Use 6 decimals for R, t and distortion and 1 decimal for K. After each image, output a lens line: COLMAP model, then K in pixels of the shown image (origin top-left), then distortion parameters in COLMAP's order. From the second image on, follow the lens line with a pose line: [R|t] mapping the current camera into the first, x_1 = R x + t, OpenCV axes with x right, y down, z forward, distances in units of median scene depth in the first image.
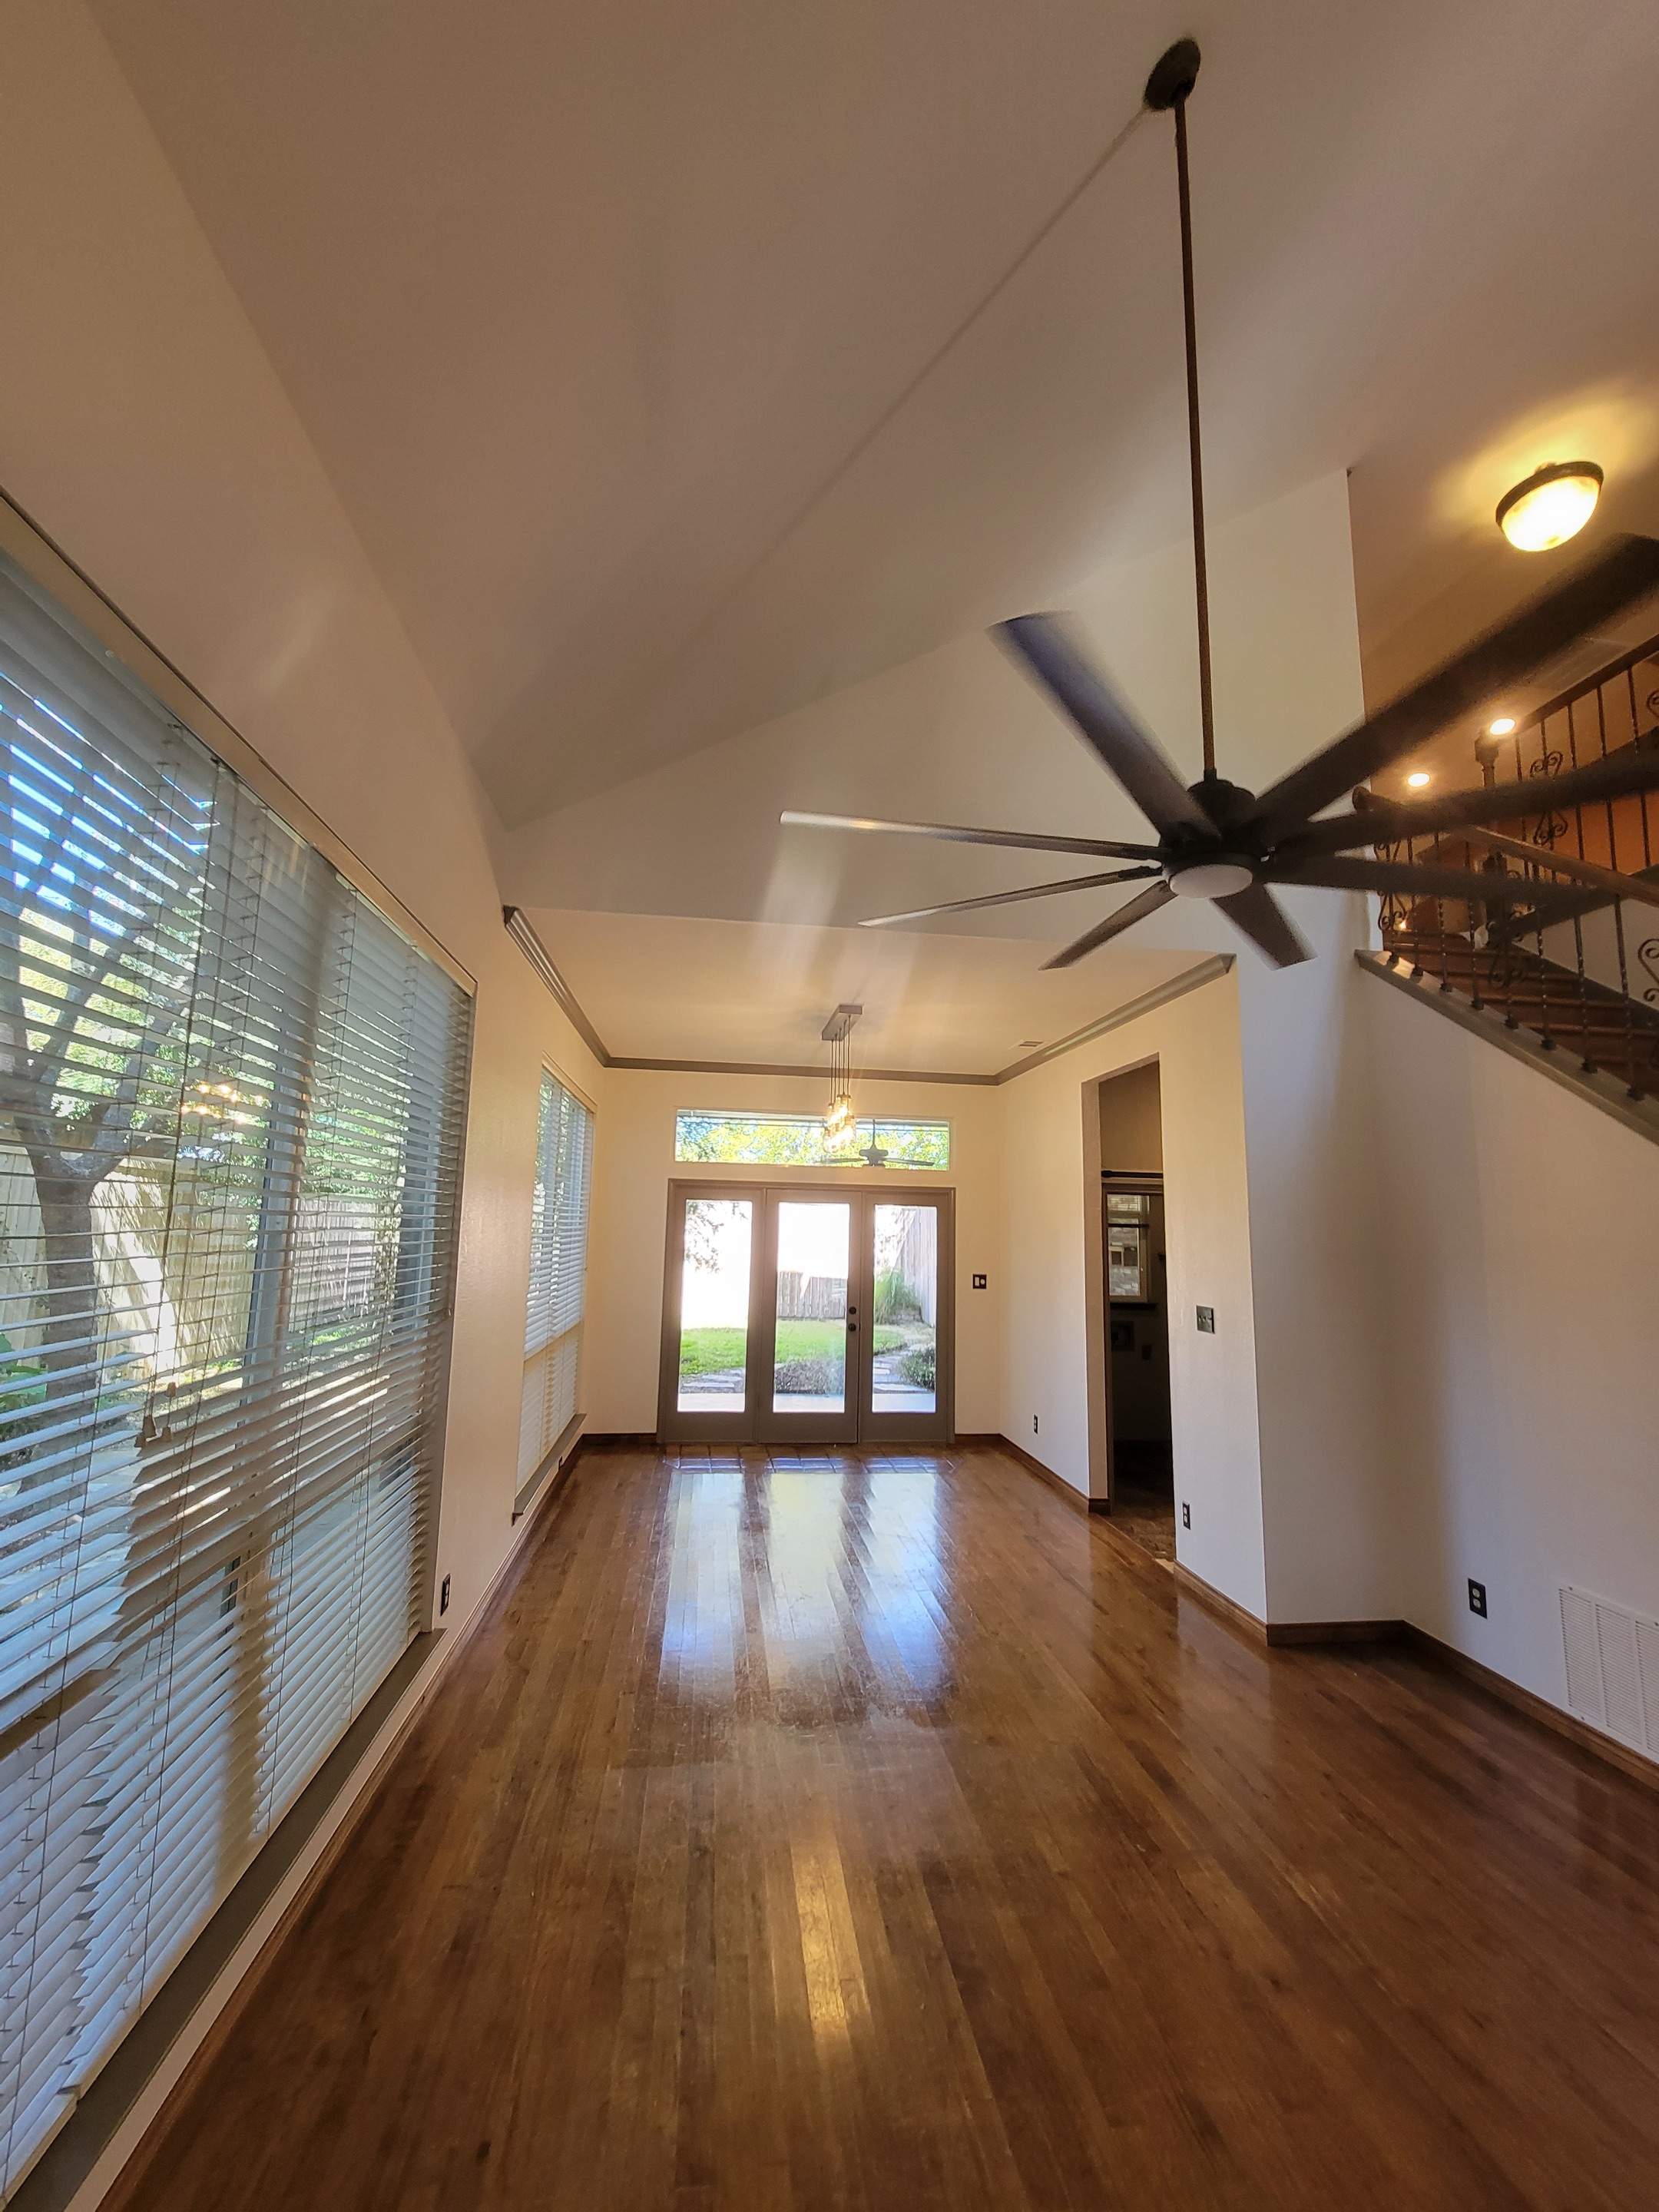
lens RADIAL K [[912.2, 0, 825.3], [0, 912.2, 1096.0], [0, 0, 1]] dist [-0.000003, -0.003713]
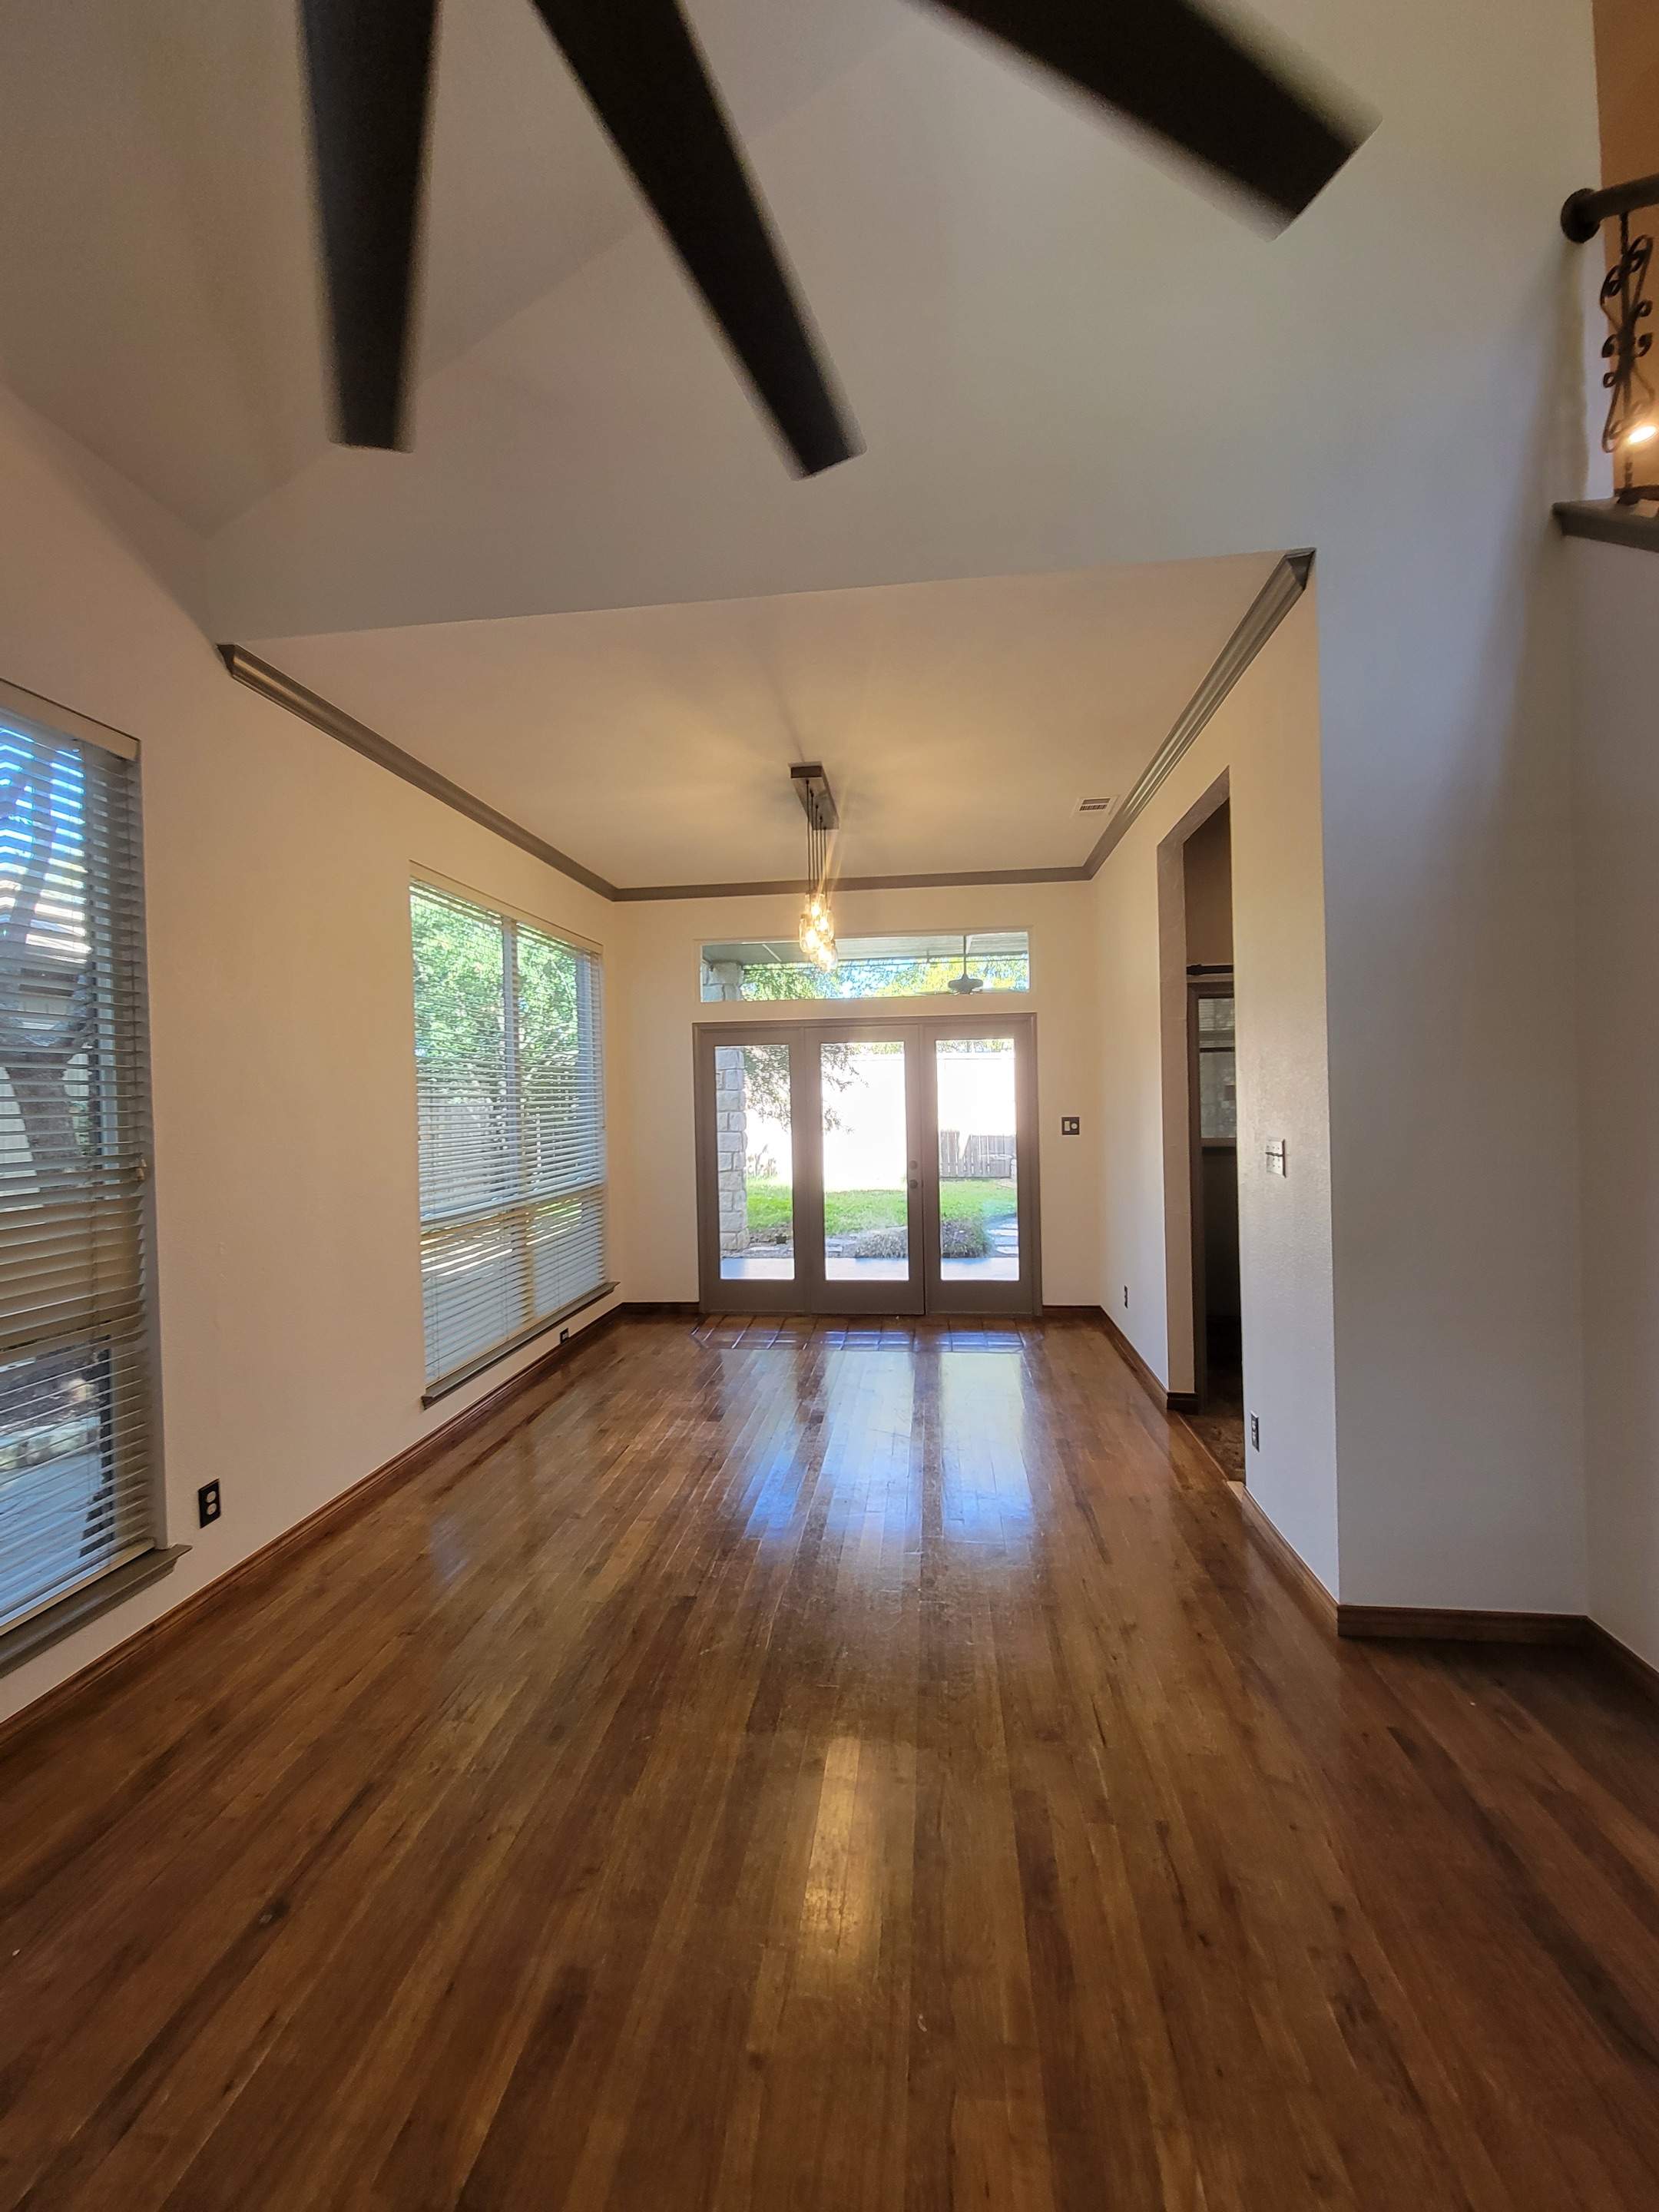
lens RADIAL K [[912.2, 0, 825.3], [0, 912.2, 1096.0], [0, 0, 1]] dist [-0.000003, -0.003713]
pose [[0.969544, -0.045680, -0.240619, 0.166537], [0.079689, 0.987832, 0.133560, 0.055487], [0.231590, -0.148667, 0.961387, 0.186963]]
